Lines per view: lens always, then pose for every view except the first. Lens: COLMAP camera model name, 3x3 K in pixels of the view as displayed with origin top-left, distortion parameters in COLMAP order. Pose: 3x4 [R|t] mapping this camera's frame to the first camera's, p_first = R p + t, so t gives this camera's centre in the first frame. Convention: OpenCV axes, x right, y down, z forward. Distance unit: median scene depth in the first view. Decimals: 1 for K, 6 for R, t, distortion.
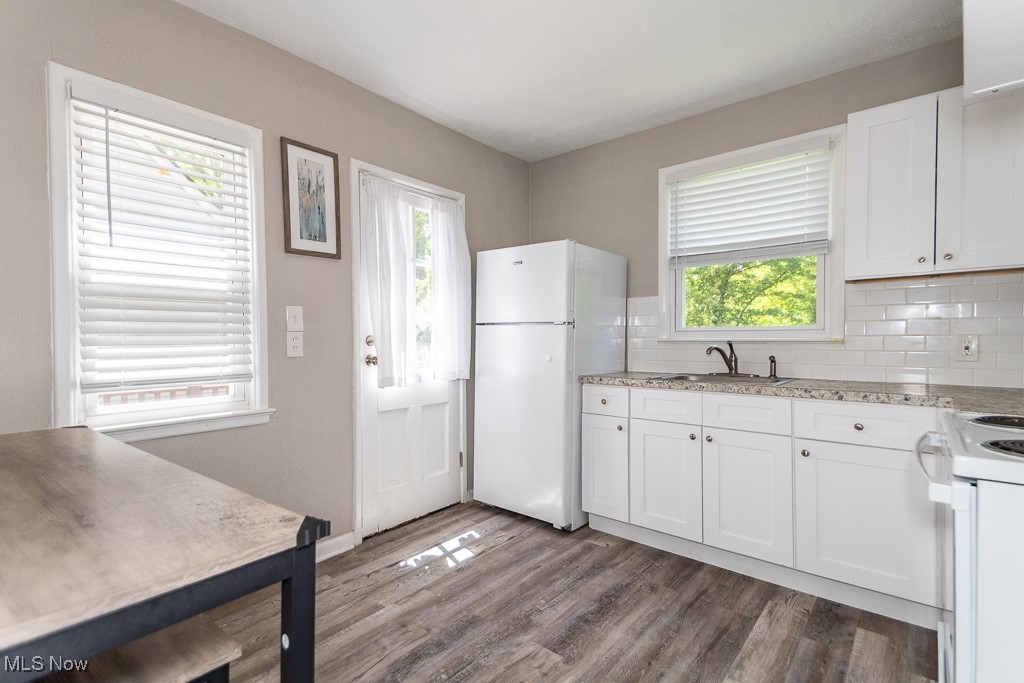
lens RADIAL K [[490.4, 0, 512.0], [0, 490.4, 341.5], [0, 0, 1]] dist [0.033742, -0.000591]
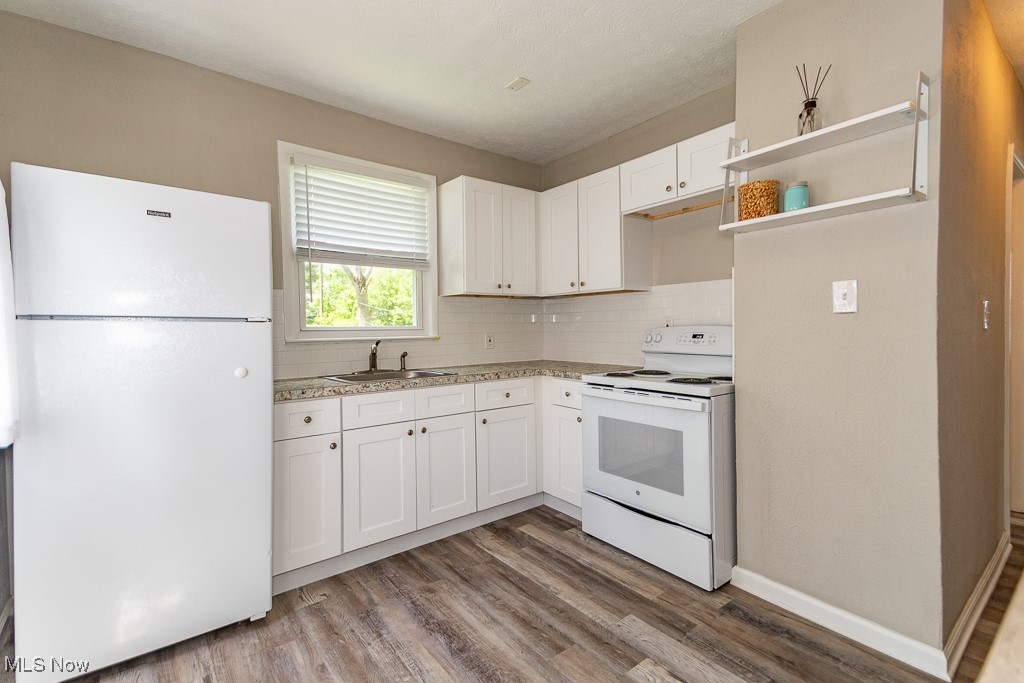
lens RADIAL K [[456.6, 0, 510.9], [0, 456.6, 335.2], [0, 0, 1]] dist [0.044568, -0.000072]
pose [[0.212902, -0.013049, 0.976986, -0.530812], [0.020867, 0.999743, 0.008806, -0.016496], [-0.976851, 0.018512, 0.213120, 0.579086]]
